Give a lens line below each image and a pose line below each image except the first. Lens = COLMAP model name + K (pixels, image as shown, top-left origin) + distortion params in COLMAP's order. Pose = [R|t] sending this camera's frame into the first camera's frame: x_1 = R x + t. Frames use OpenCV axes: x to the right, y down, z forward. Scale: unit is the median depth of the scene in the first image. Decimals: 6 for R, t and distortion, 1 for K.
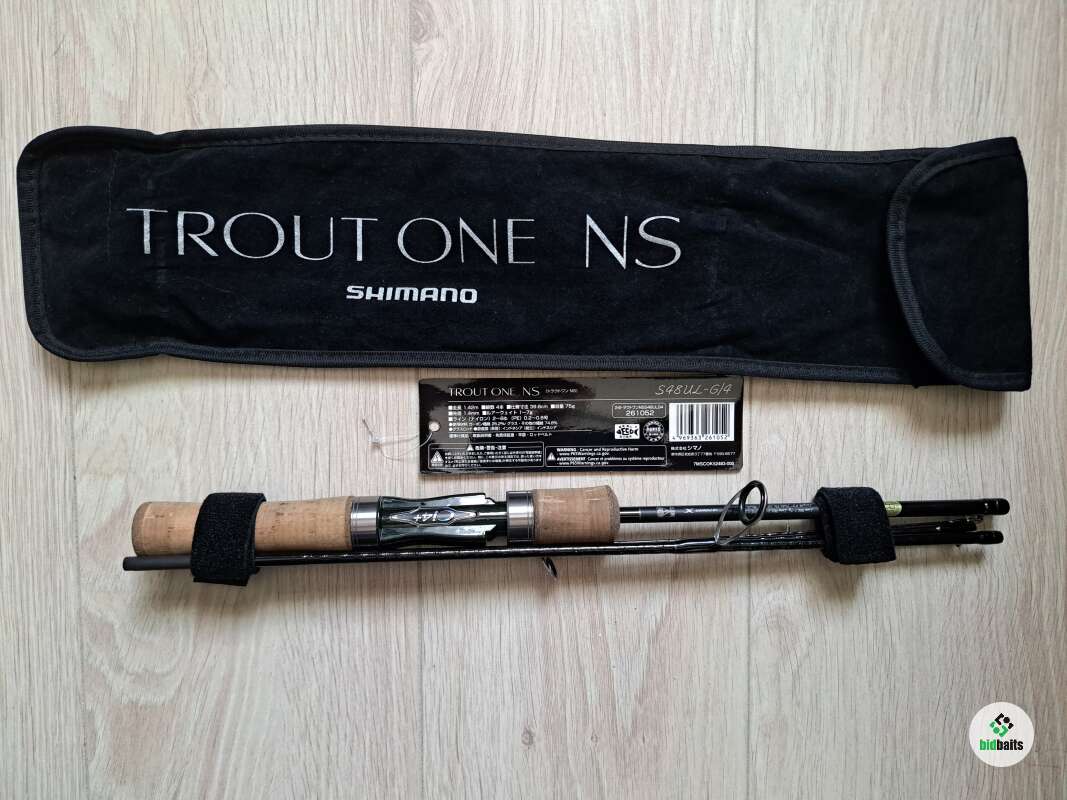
lens RADIAL K [[769.8, 0, 533.5], [0, 769.8, 400.0], [0, 0, 1]] dist [0.001707, -0.043732]
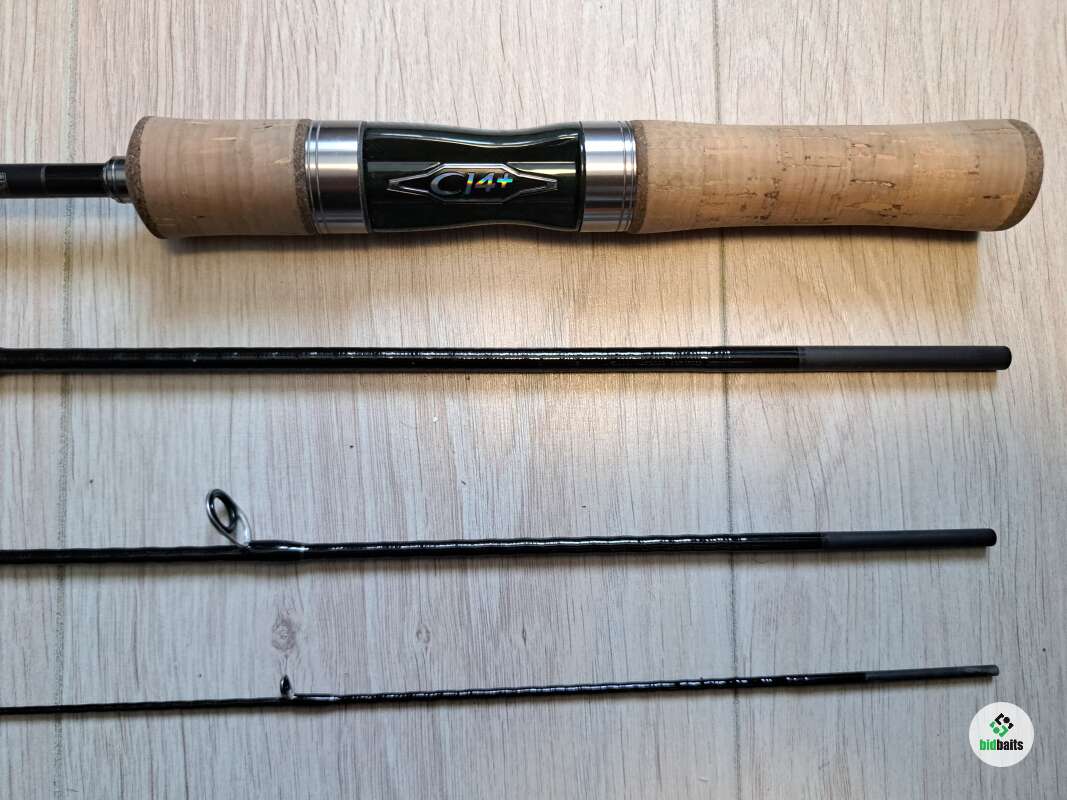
lens RADIAL K [[769.8, 0, 533.5], [0, 769.8, 400.0], [0, 0, 1]] dist [0.001707, -0.043732]
pose [[0.998749, -0.004846, 0.049763, 0.126384], [0.010075, 0.994382, -0.105366, 0.346613], [-0.048973, 0.105735, 0.993188, 0.497953]]
